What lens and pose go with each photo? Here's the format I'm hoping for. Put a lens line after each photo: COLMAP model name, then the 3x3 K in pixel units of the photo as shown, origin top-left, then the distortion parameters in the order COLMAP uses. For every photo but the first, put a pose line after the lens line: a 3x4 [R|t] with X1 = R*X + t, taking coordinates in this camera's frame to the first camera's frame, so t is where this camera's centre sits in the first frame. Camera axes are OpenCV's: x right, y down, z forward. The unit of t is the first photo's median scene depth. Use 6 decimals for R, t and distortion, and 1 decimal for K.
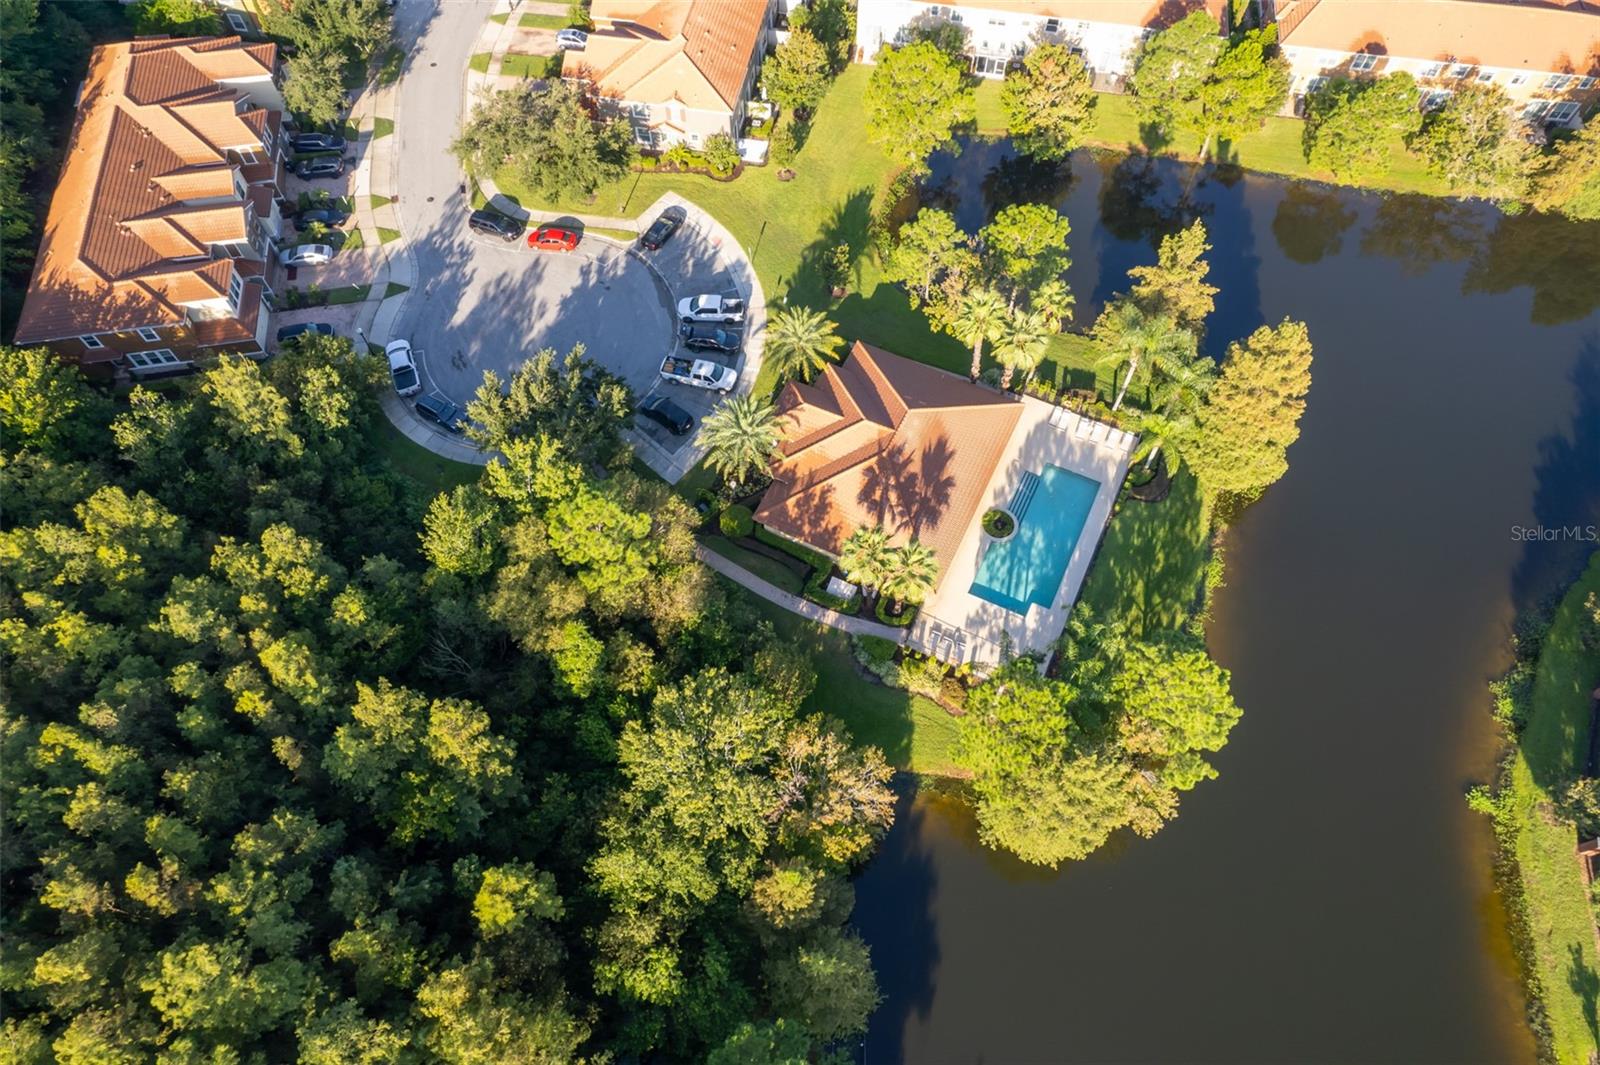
lens RADIAL K [[1020.2, 0, 800.0], [0, 1020.2, 532.5], [0, 0, 1]] dist [-0.072795, 0.076361]
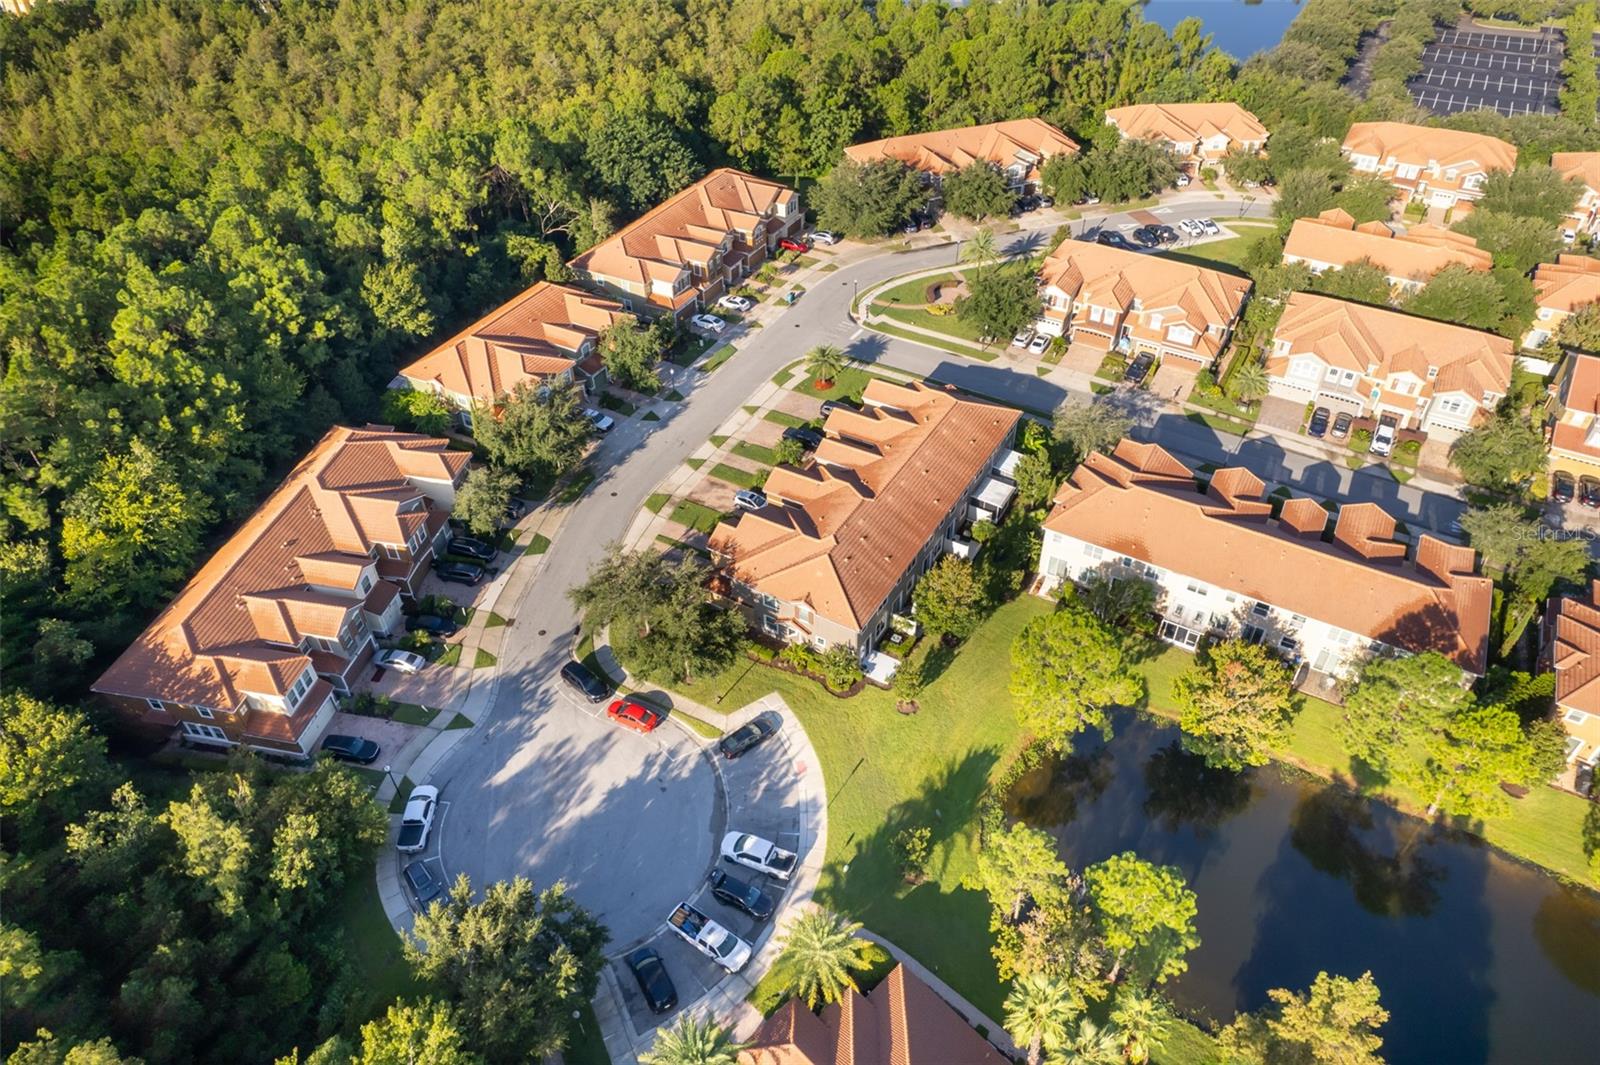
lens RADIAL K [[1036.9, 0, 800.0], [0, 1036.9, 532.5], [0, 0, 1]] dist [-0.074077, 0.078967]
pose [[0.939466, 0.216184, -0.265835, 0.107845], [-0.294242, 0.906554, -0.302623, -0.198807], [0.175572, 0.362524, 0.915287, 0.113109]]
